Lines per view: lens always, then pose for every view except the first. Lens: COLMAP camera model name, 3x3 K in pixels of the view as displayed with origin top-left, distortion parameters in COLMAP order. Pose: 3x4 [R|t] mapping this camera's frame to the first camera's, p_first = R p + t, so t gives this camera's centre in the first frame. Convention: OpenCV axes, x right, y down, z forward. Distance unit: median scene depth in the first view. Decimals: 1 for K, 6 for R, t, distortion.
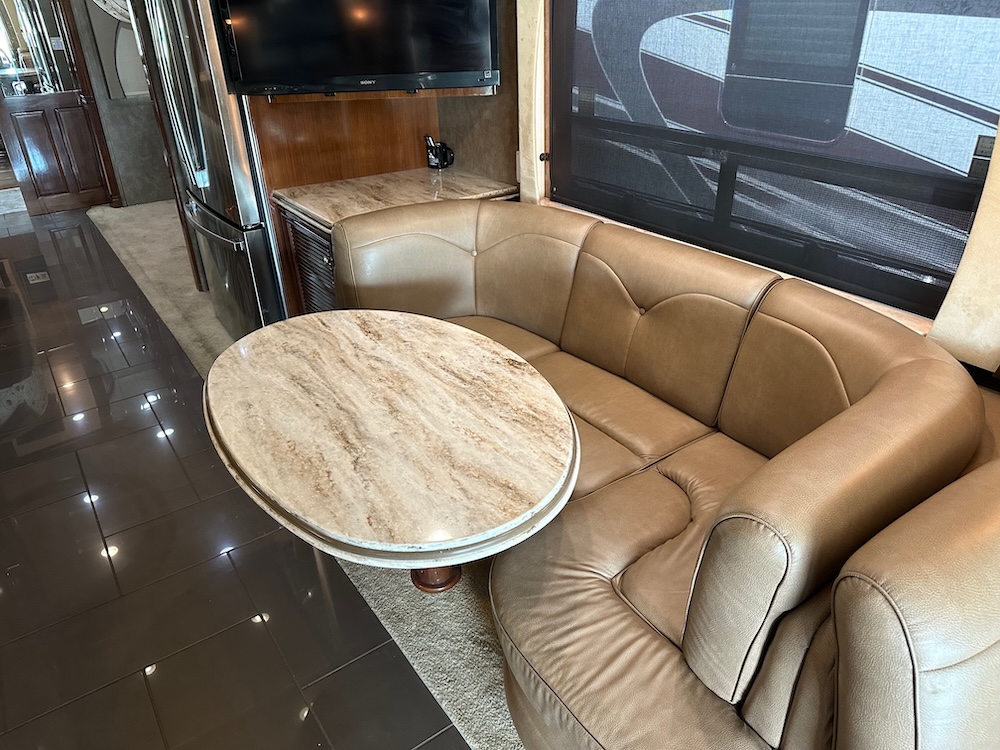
lens RADIAL K [[696.1, 0, 500.3], [0, 696.1, 375.4], [0, 0, 1]] dist [0.044718, -0.042450]
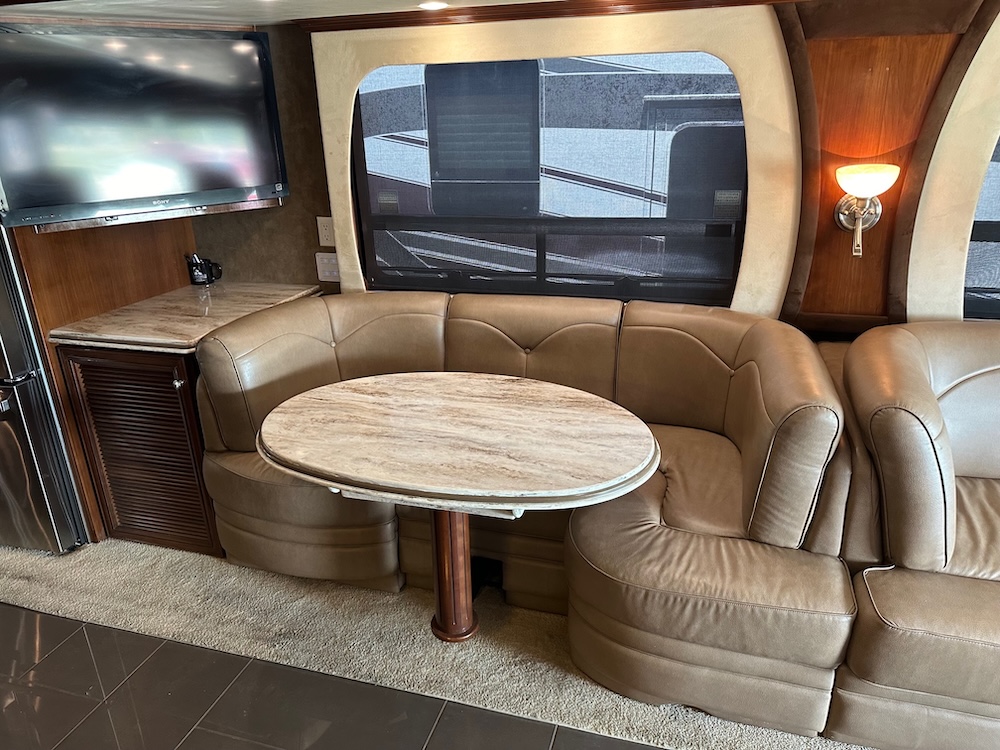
lens RADIAL K [[696.1, 0, 501.6], [0, 696.1, 376.8], [0, 0, 1]] dist [0.044718, -0.042450]
pose [[0.790744, -0.214742, 0.573245, -0.423980], [0.300691, 0.951946, -0.058174, 0.007679], [-0.533205, 0.218370, 0.817317, 0.015664]]
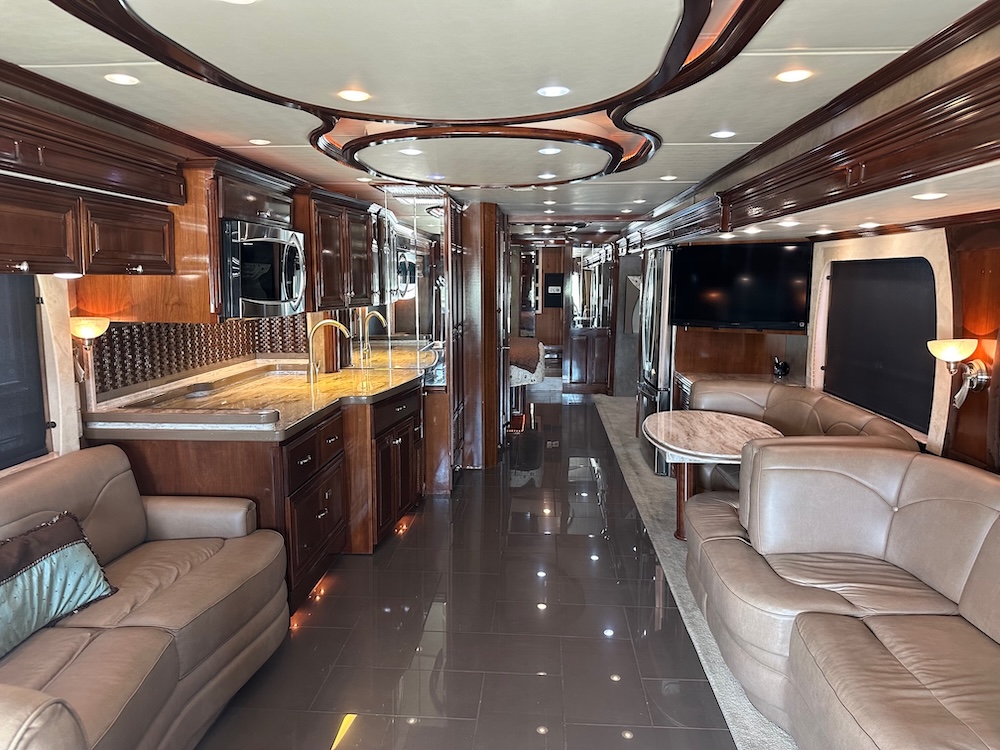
lens RADIAL K [[696.1, 0, 500.4], [0, 696.1, 374.5], [0, 0, 1]] dist [0.044718, -0.042450]
pose [[0.779419, 0.115487, -0.615767, 0.518250], [-0.323361, 0.915984, -0.237509, 0.386782], [0.536603, 0.384234, 0.751280, -0.763492]]
